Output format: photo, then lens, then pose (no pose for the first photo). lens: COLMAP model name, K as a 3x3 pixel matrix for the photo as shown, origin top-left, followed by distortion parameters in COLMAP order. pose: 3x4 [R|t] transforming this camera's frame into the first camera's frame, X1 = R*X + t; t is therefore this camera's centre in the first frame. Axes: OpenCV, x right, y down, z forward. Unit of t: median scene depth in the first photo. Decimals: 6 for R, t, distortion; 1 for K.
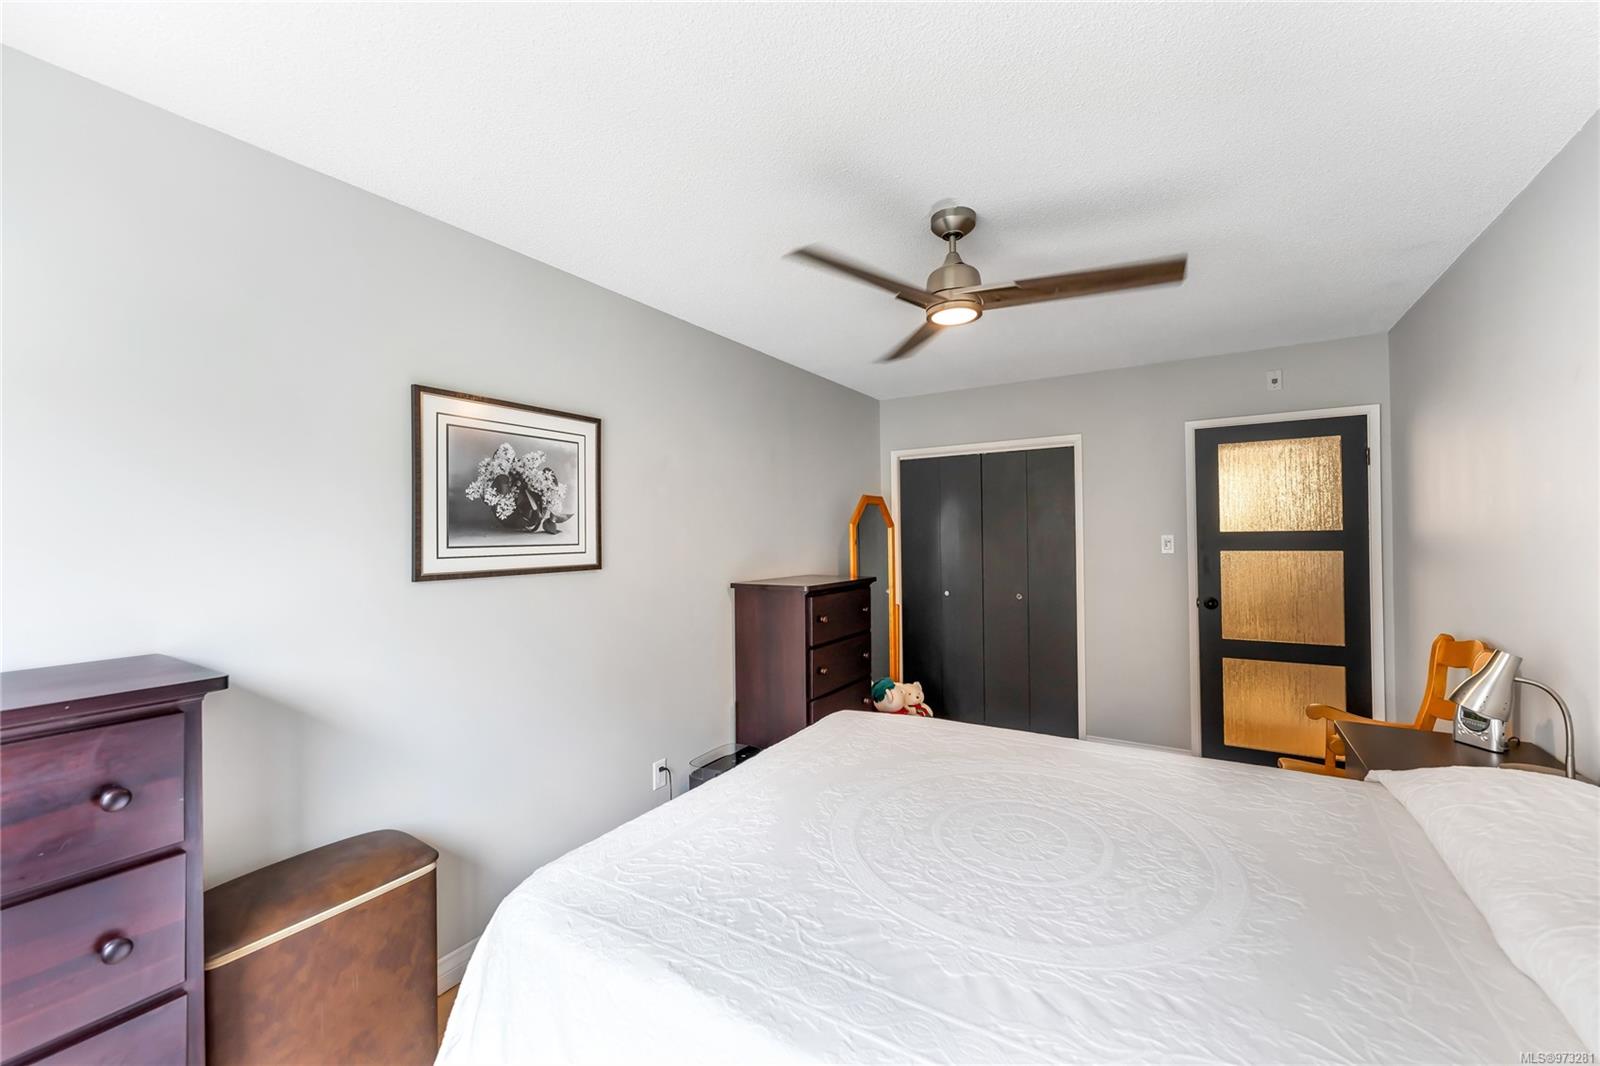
lens RADIAL K [[637.6, 0, 801.0], [0, 637.6, 532.9], [0, 0, 1]] dist [0.001795, -0.001263]
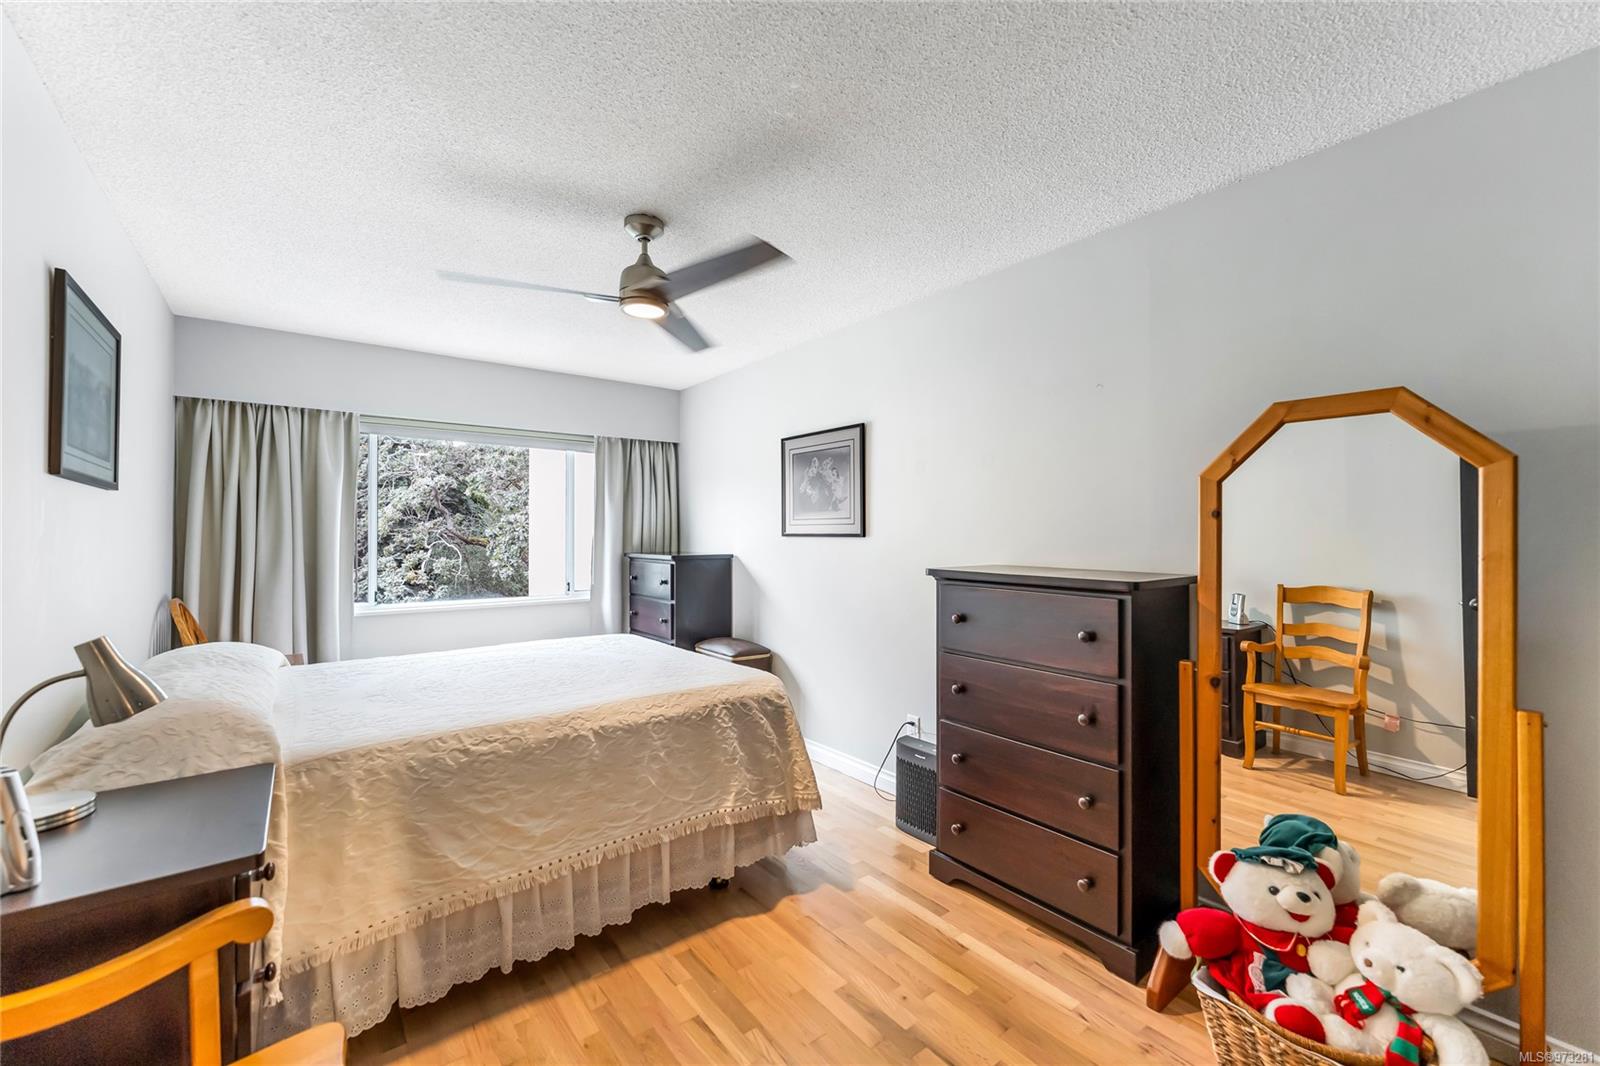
lens RADIAL K [[637.6, 0, 798.8], [0, 637.6, 527.1], [0, 0, 1]] dist [0.001795, -0.001263]
pose [[-0.341980, 0.005555, -0.939691, 1.049723], [0.007415, 0.999967, 0.003212, 0.033499], [0.939678, -0.005869, -0.342010, 1.434203]]
